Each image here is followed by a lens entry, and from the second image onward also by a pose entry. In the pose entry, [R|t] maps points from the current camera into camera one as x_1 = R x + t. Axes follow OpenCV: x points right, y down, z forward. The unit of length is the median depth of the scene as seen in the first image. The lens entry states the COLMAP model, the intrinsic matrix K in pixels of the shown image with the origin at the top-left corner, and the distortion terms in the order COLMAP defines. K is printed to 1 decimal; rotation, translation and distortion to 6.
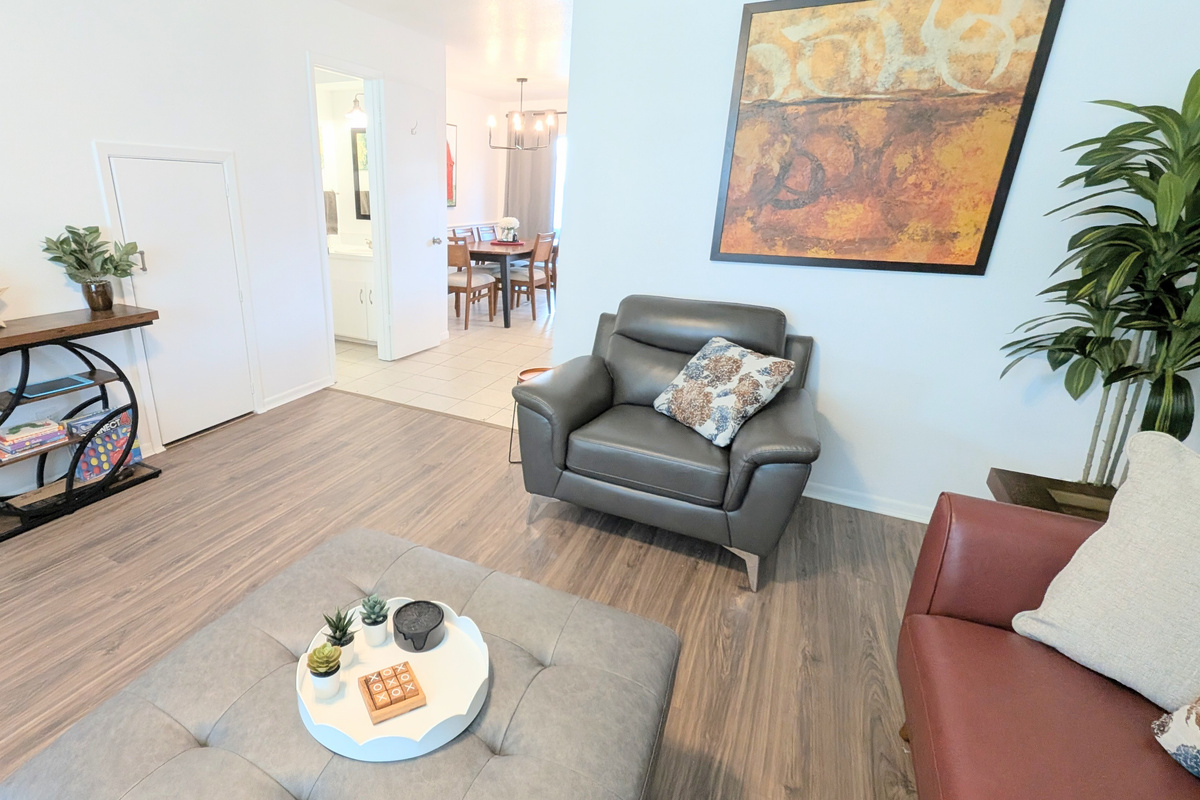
lens RADIAL K [[607.6, 0, 600.0], [0, 607.6, 400.0], [0, 0, 1]] dist [0.006055, -0.000309]
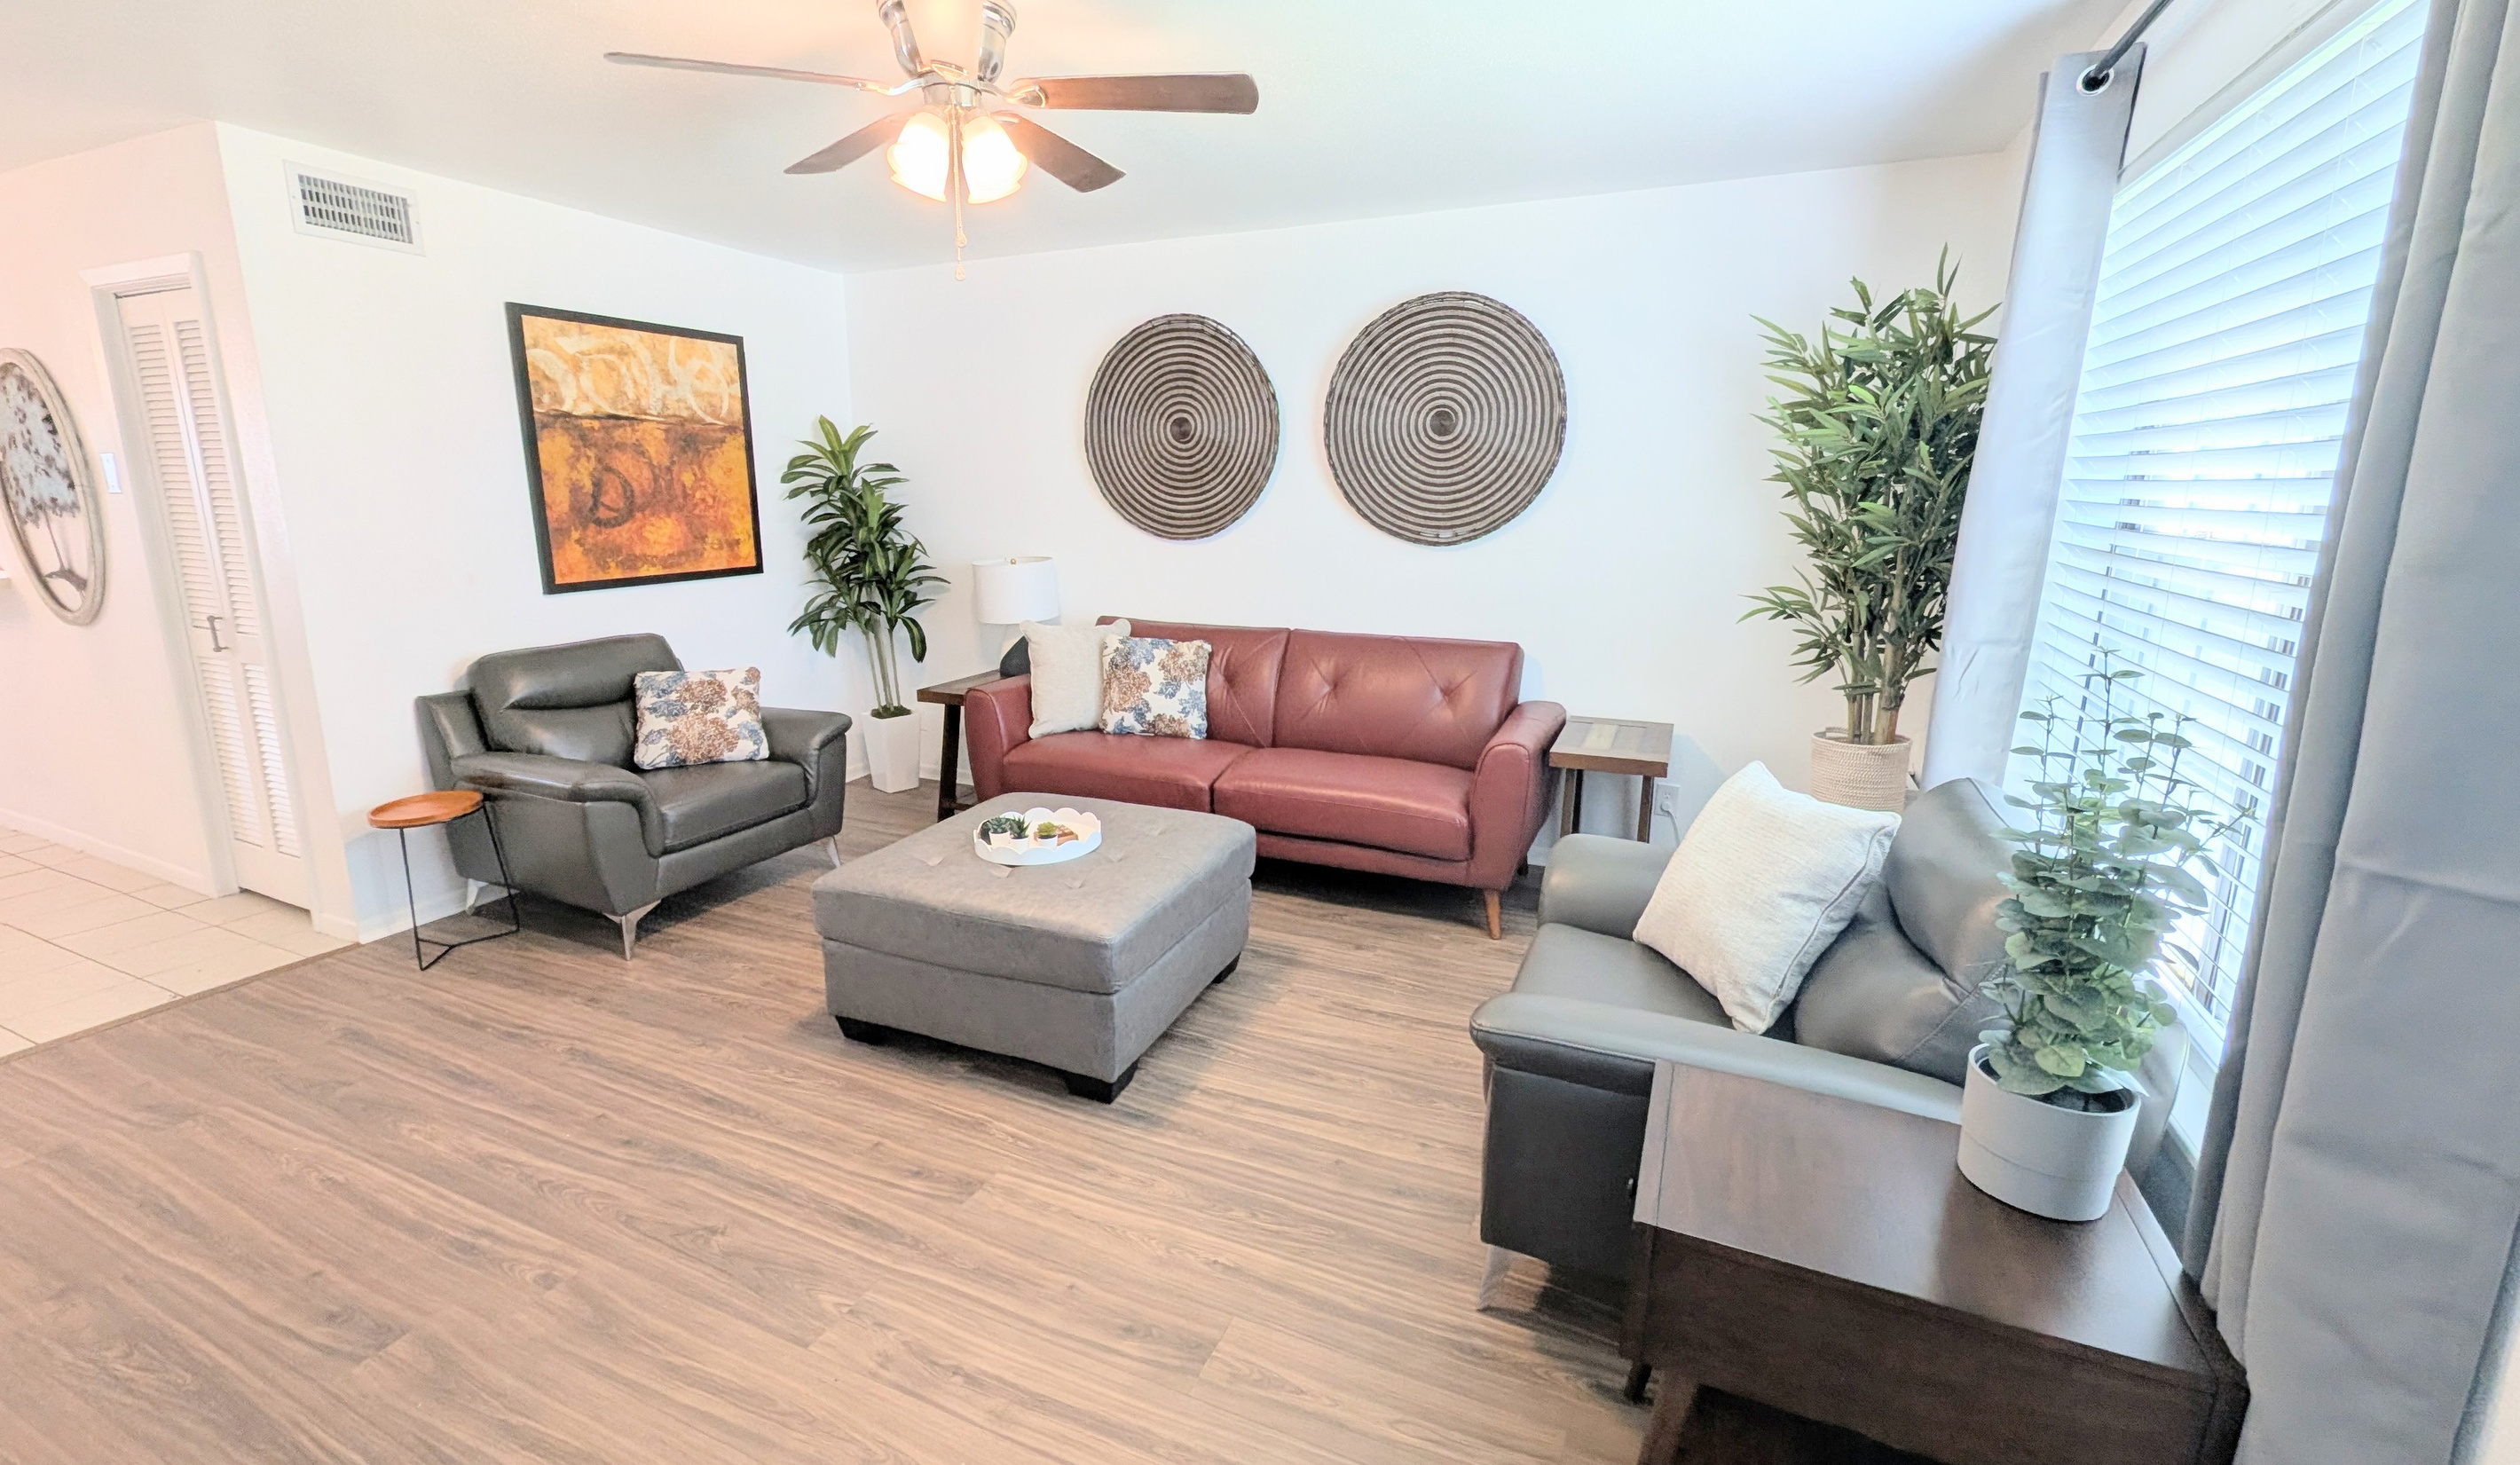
lens RADIAL K [[1035.5, 0, 1262.1], [0, 1035.5, 665.3], [0, 0, 1]] dist [-0.001400, -0.000465]
pose [[-0.102917, -0.185238, 0.977290, -1.398928], [0.309223, 0.927867, 0.208434, -0.154150], [-0.945404, 0.323652, -0.038213, 0.224868]]
